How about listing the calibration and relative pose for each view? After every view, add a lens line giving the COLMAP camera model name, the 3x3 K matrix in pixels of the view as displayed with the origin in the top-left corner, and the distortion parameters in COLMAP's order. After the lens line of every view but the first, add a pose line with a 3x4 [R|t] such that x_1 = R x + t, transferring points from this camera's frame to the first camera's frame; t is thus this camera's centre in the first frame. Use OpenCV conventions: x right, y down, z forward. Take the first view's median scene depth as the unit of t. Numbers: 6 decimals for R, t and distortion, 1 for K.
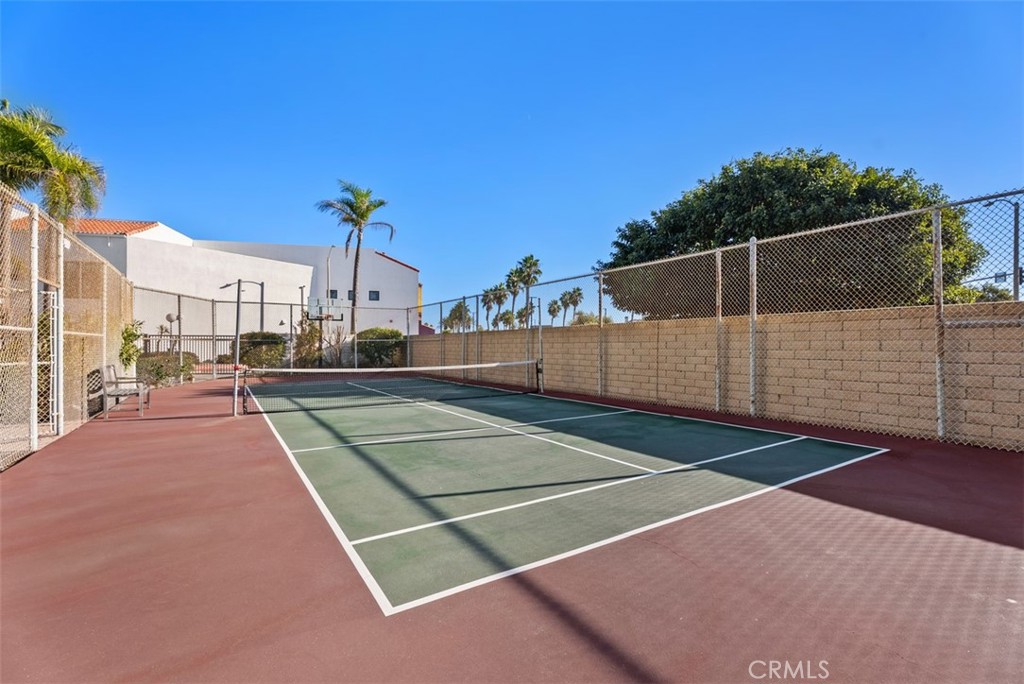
lens RADIAL K [[456.8, 0, 508.4], [0, 456.8, 338.7], [0, 0, 1]] dist [0.000922, 0.000632]
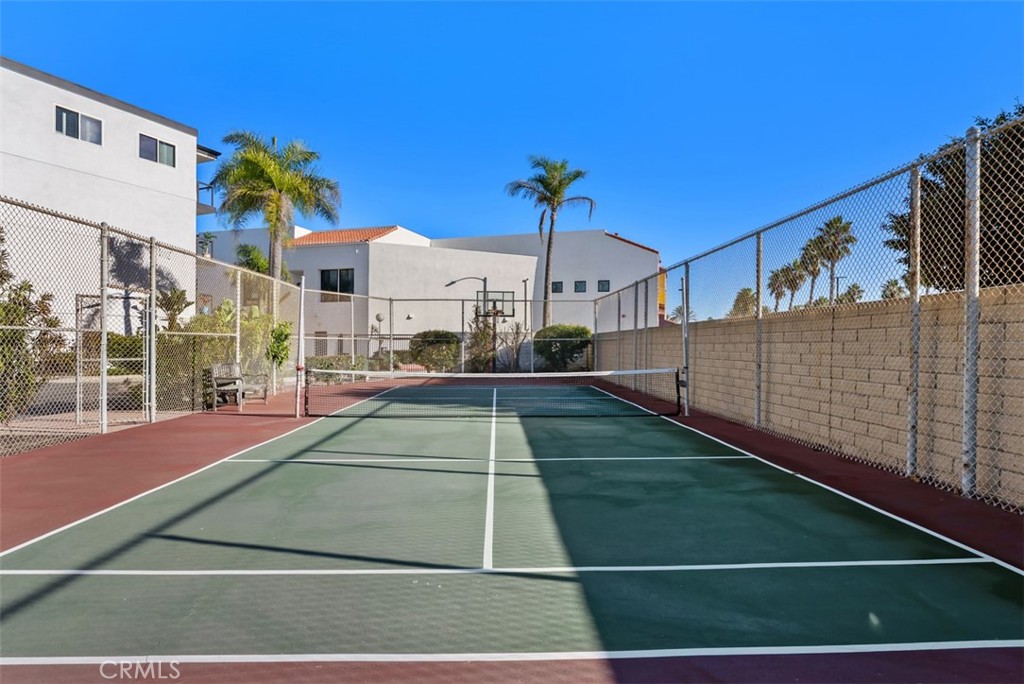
lens RADIAL K [[549.1, 0, 512.0], [0, 549.1, 342.0], [0, 0, 1]] dist [-0.016238, 0.001228]
pose [[0.856685, 0.002498, -0.515834, 0.154311], [0.002117, 0.999963, 0.008357, -0.000040], [0.515835, -0.008251, 0.856648, 0.092740]]
